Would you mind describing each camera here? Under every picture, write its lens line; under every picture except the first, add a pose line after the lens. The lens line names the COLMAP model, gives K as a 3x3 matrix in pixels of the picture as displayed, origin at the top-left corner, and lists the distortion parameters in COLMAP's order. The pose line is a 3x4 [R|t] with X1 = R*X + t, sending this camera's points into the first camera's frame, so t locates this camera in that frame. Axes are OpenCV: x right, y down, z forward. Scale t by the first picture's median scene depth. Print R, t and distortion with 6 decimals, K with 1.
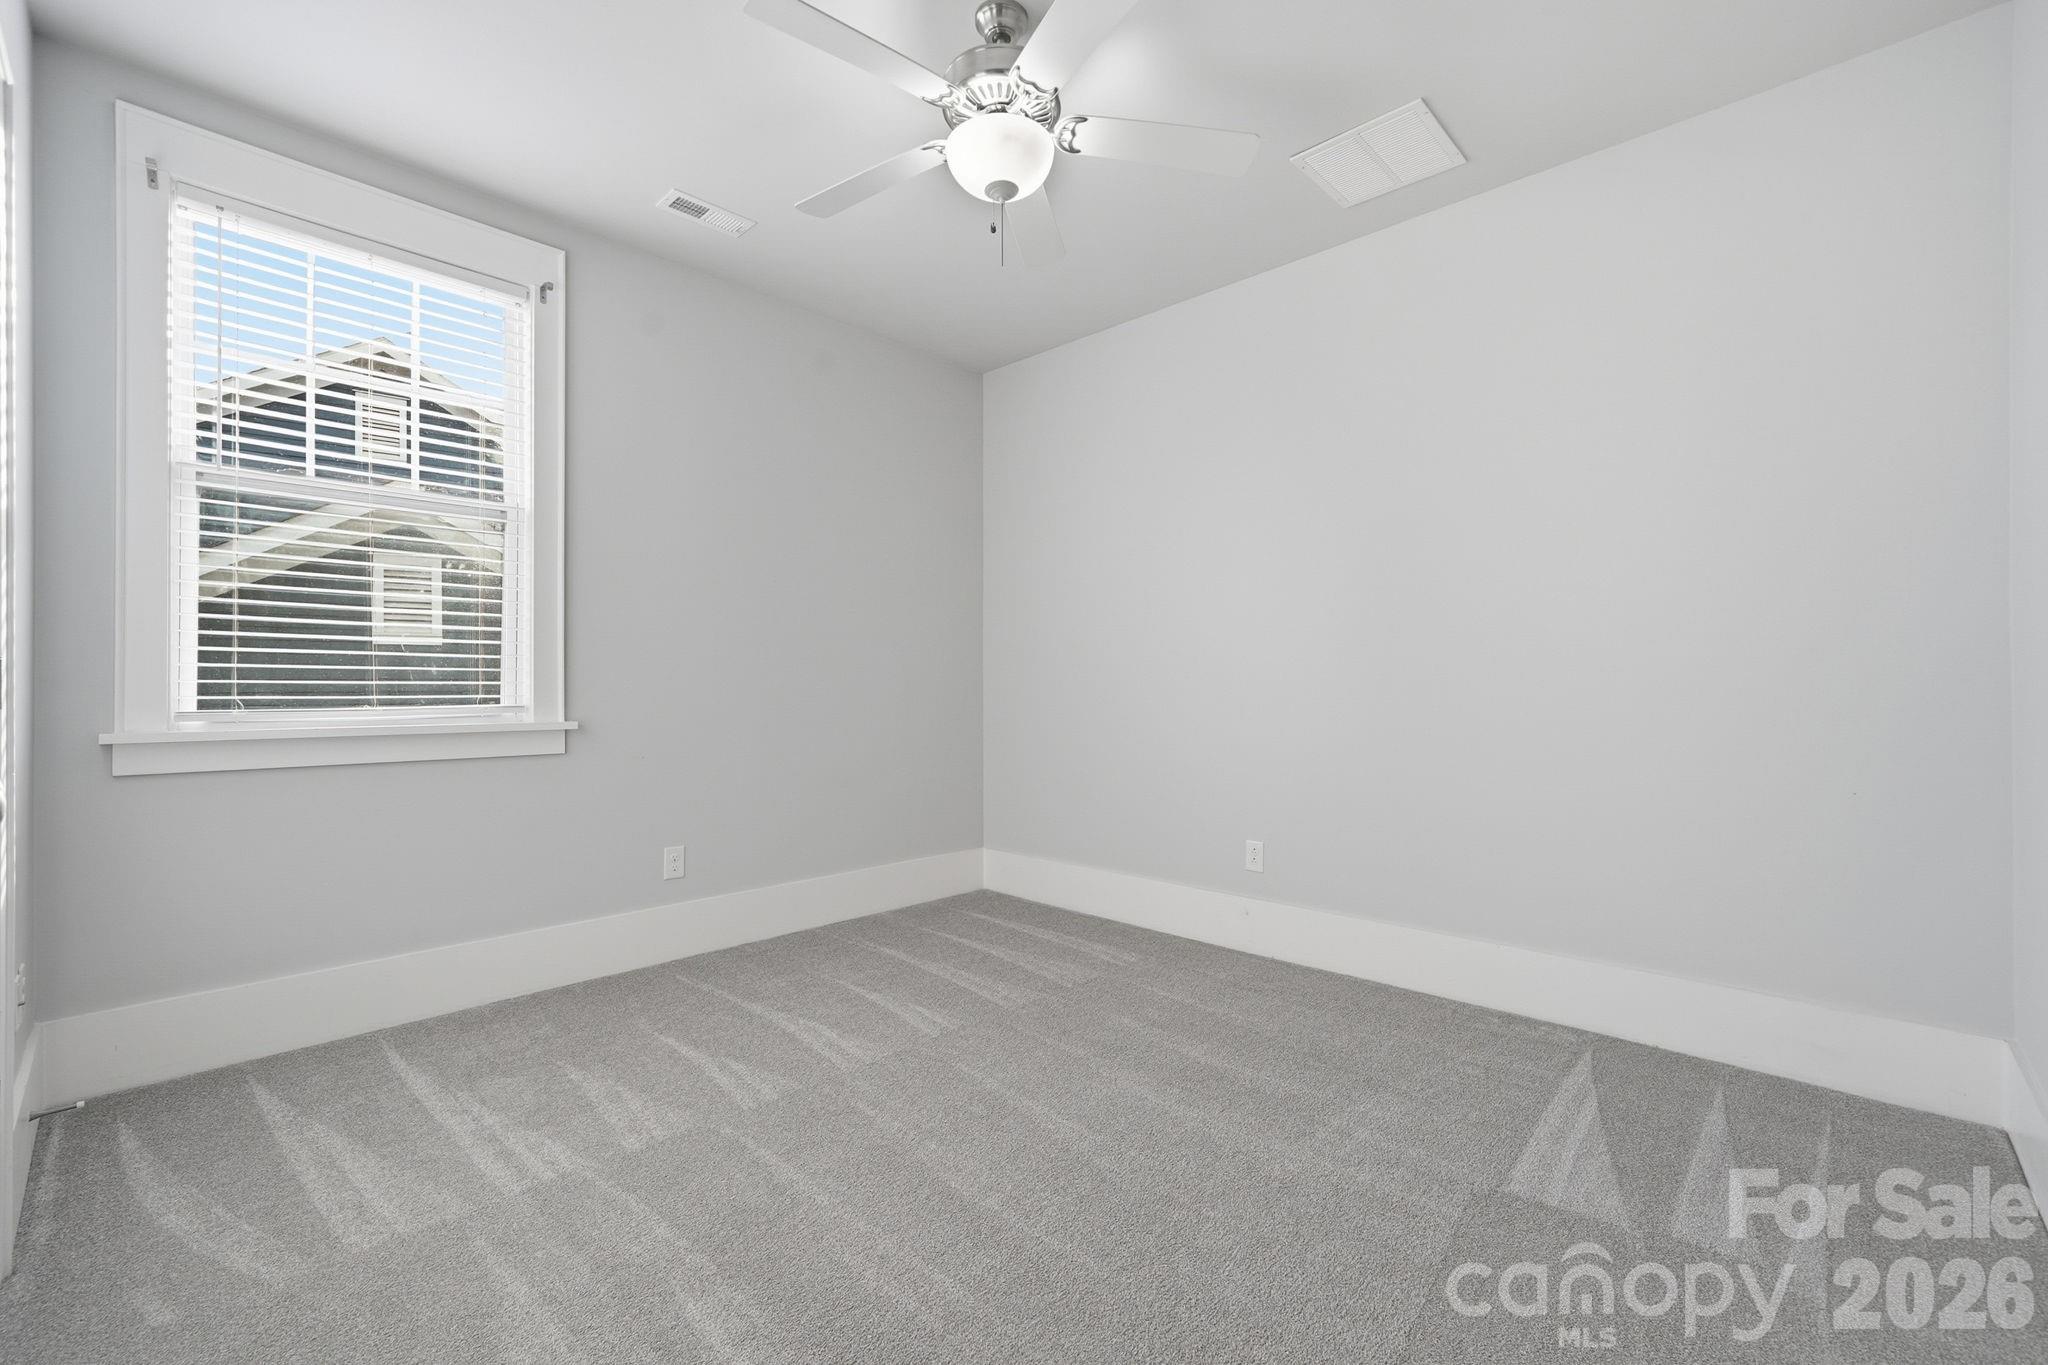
lens RADIAL K [[804.1, 0, 1031.4], [0, 804.1, 683.3], [0, 0, 1]] dist [-0.002171, 0.000015]
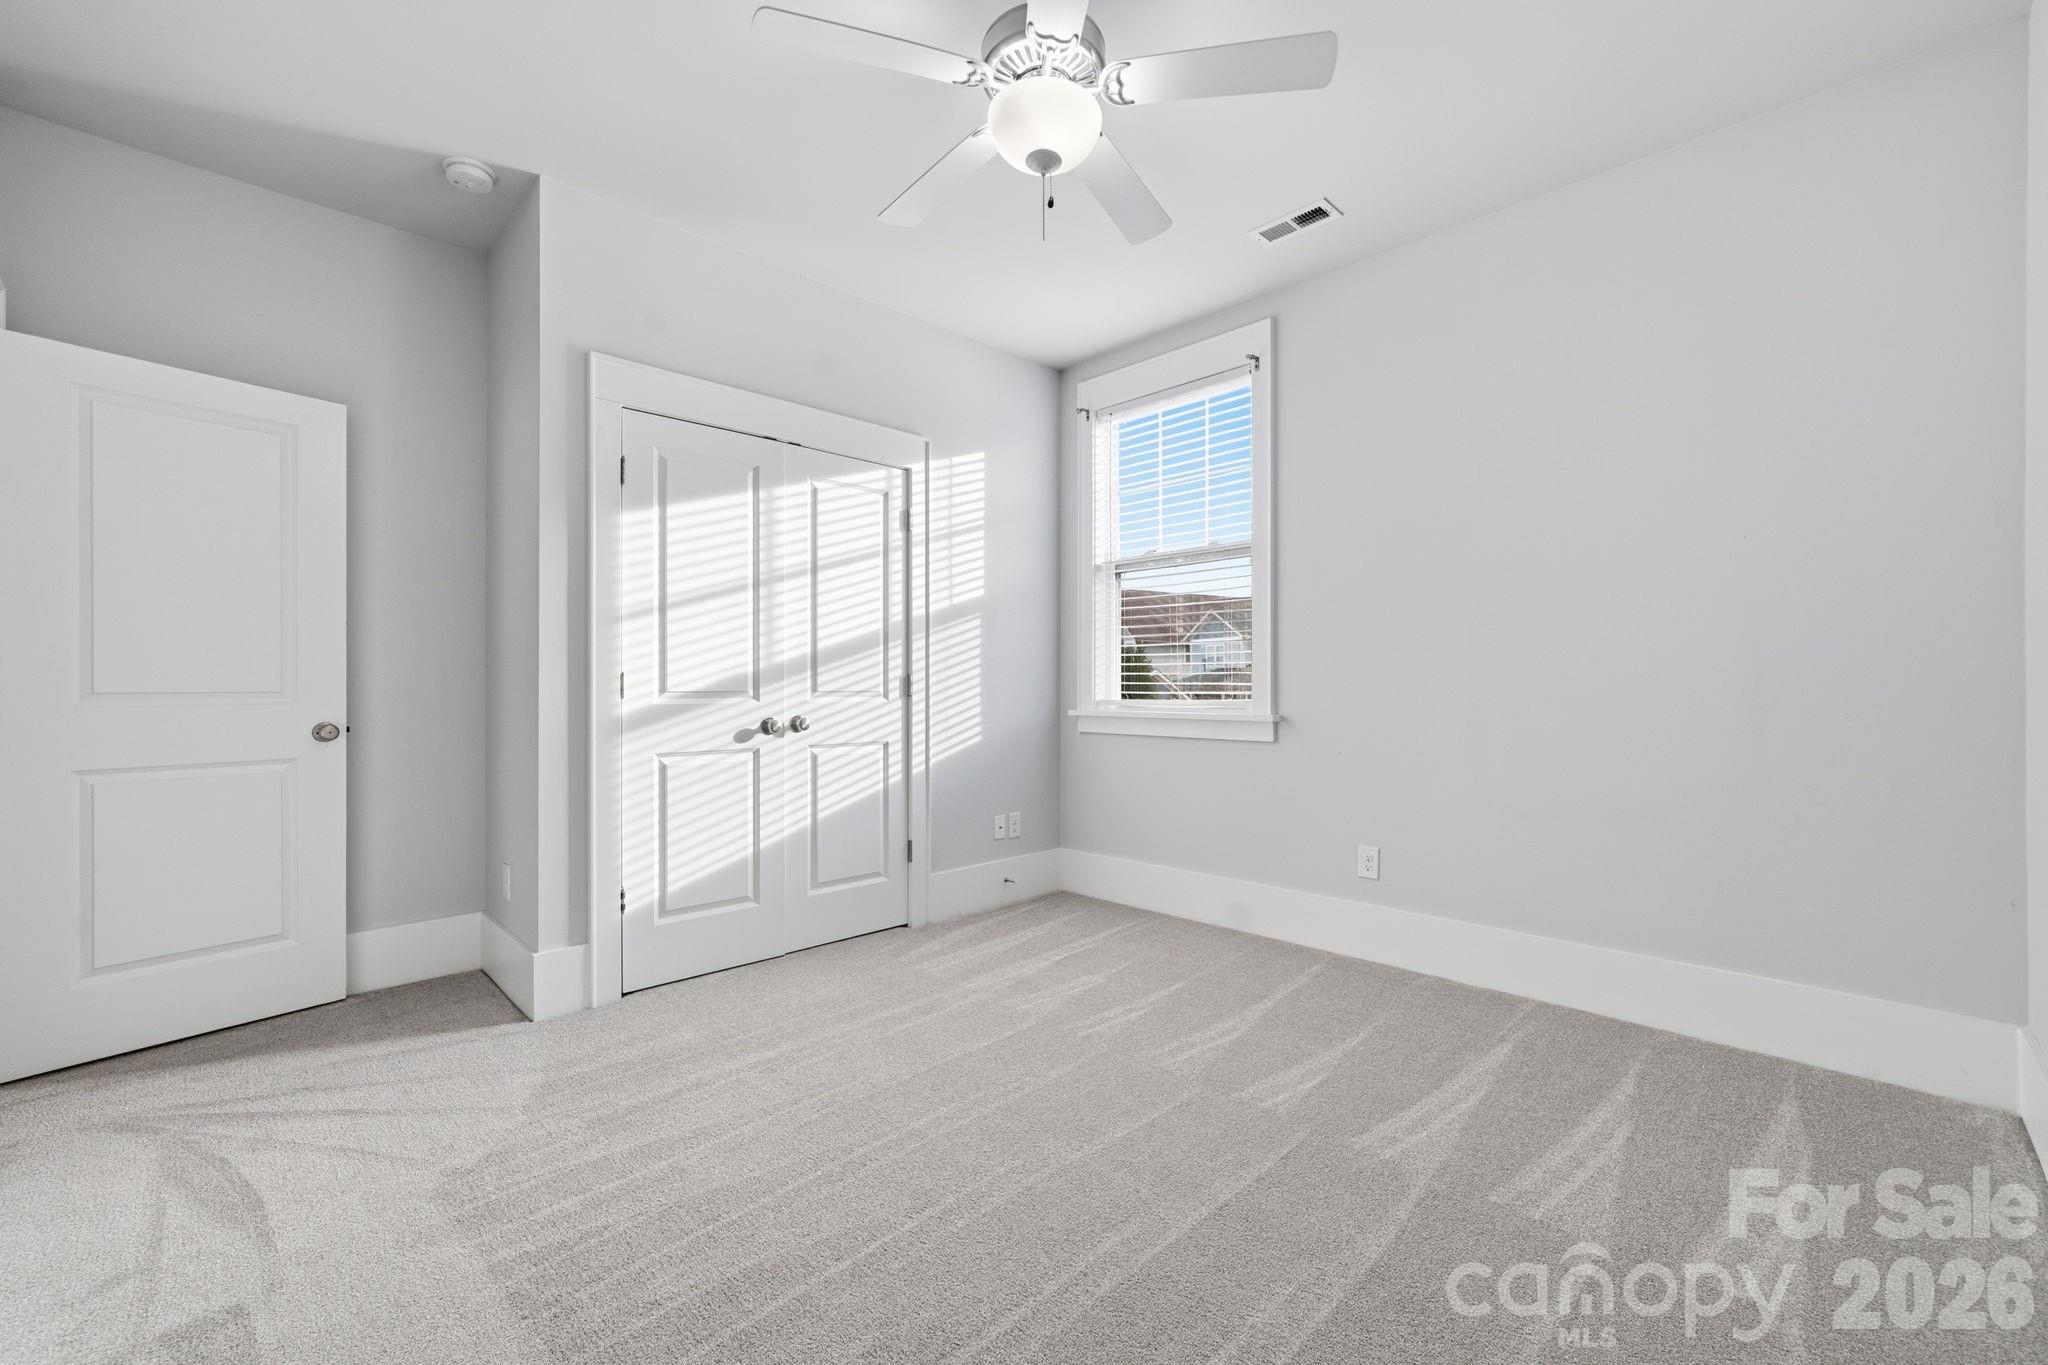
lens RADIAL K [[804.1, 0, 1031.4], [0, 804.1, 683.3], [0, 0, 1]] dist [-0.002171, 0.000015]
pose [[0.014299, -0.001093, -0.999897, 0.732919], [0.012120, 0.999926, -0.000919, -0.002724], [0.999824, -0.012106, 0.014311, 0.773967]]
